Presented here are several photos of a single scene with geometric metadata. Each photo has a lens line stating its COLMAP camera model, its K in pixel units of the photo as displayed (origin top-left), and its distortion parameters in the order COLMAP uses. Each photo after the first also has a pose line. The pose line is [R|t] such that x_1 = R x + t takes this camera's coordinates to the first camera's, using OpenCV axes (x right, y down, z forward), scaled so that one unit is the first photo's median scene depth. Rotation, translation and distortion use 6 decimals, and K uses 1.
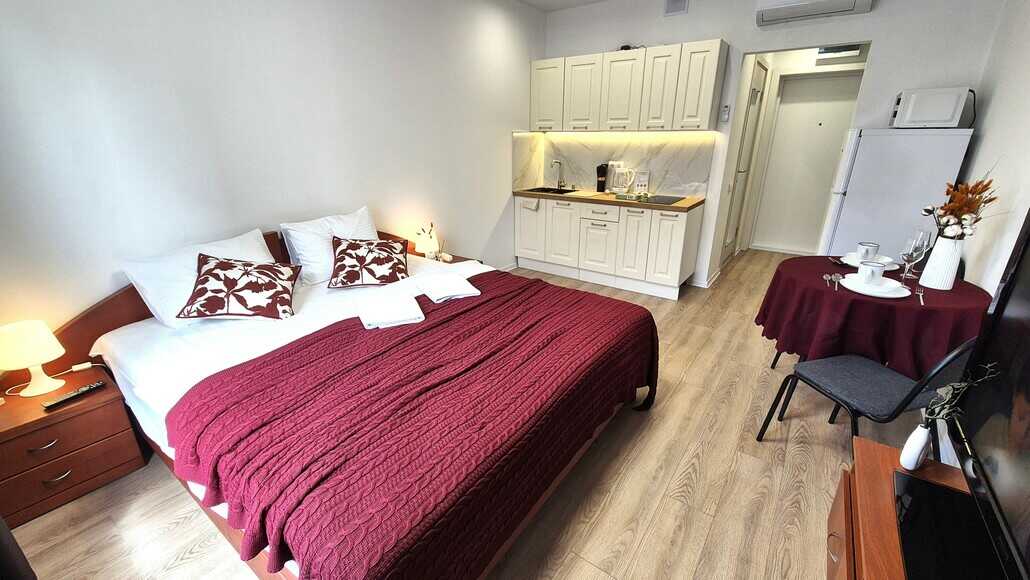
lens RADIAL K [[421.2, 0, 511.4], [0, 421.2, 287.4], [0, 0, 1]] dist [0.002204, 0.000069]
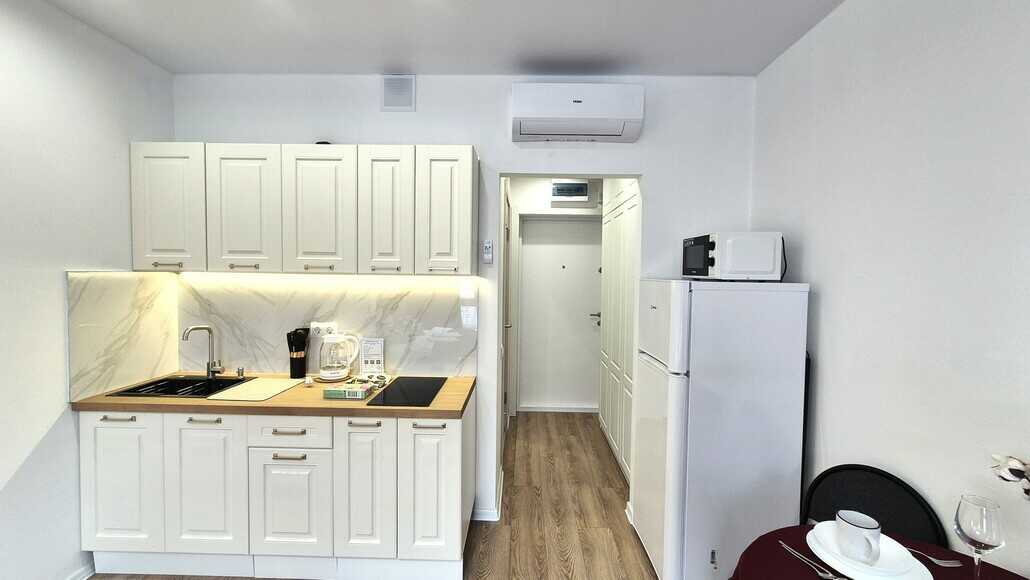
lens RADIAL K [[421.2, 0, 511.4], [0, 421.2, 287.4], [0, 0, 1]] dist [0.002204, 0.000069]
pose [[0.822829, -0.007746, 0.568237, 0.138064], [0.177149, 0.953581, -0.243520, -0.165541], [-0.539973, 0.301037, 0.786006, 0.412316]]
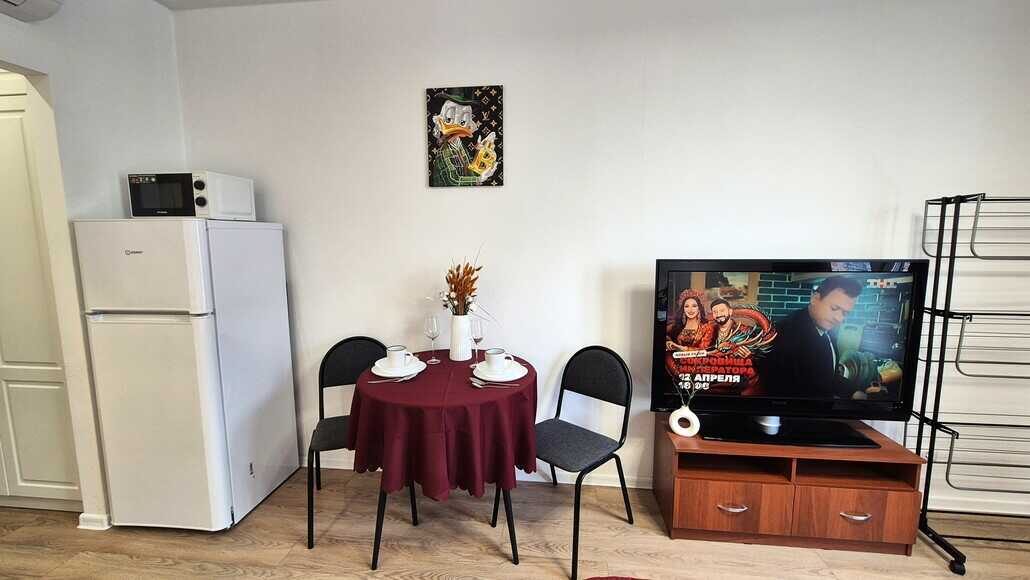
lens RADIAL K [[421.2, 0, 511.4], [0, 421.2, 287.4], [0, 0, 1]] dist [0.002204, 0.000069]
pose [[-0.489227, -0.103046, 0.866048, 0.000261], [0.297703, 0.913626, 0.276878, -0.208524], [-0.819774, 0.393281, -0.416293, 0.607123]]
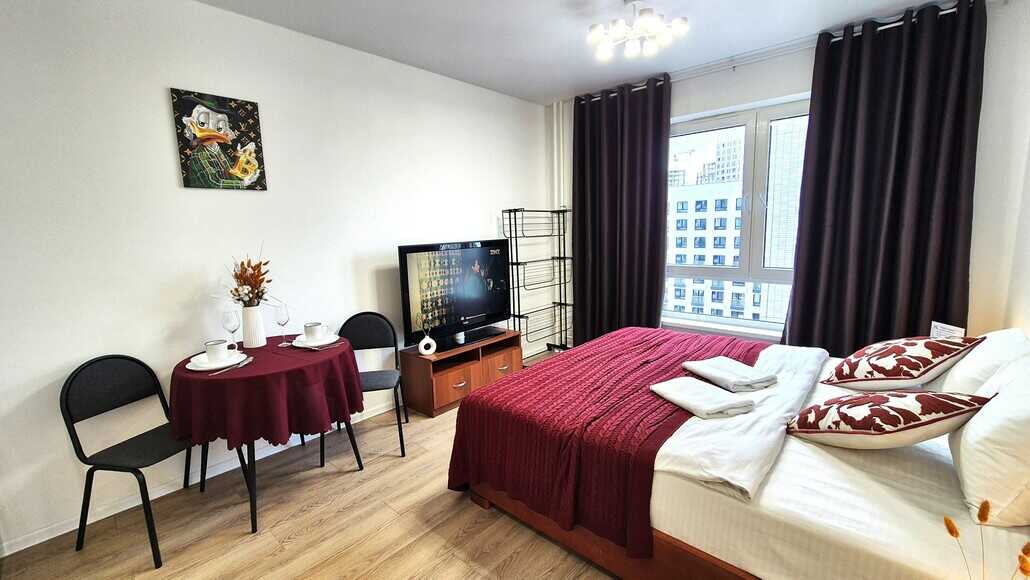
lens RADIAL K [[421.2, 0, 511.4], [0, 421.2, 287.4], [0, 0, 1]] dist [0.002204, 0.000069]
pose [[-0.992450, 0.013531, 0.121903, 0.056659], [0.069374, 0.881565, 0.466937, -0.320480], [-0.101147, 0.471868, -0.875848, 0.914498]]
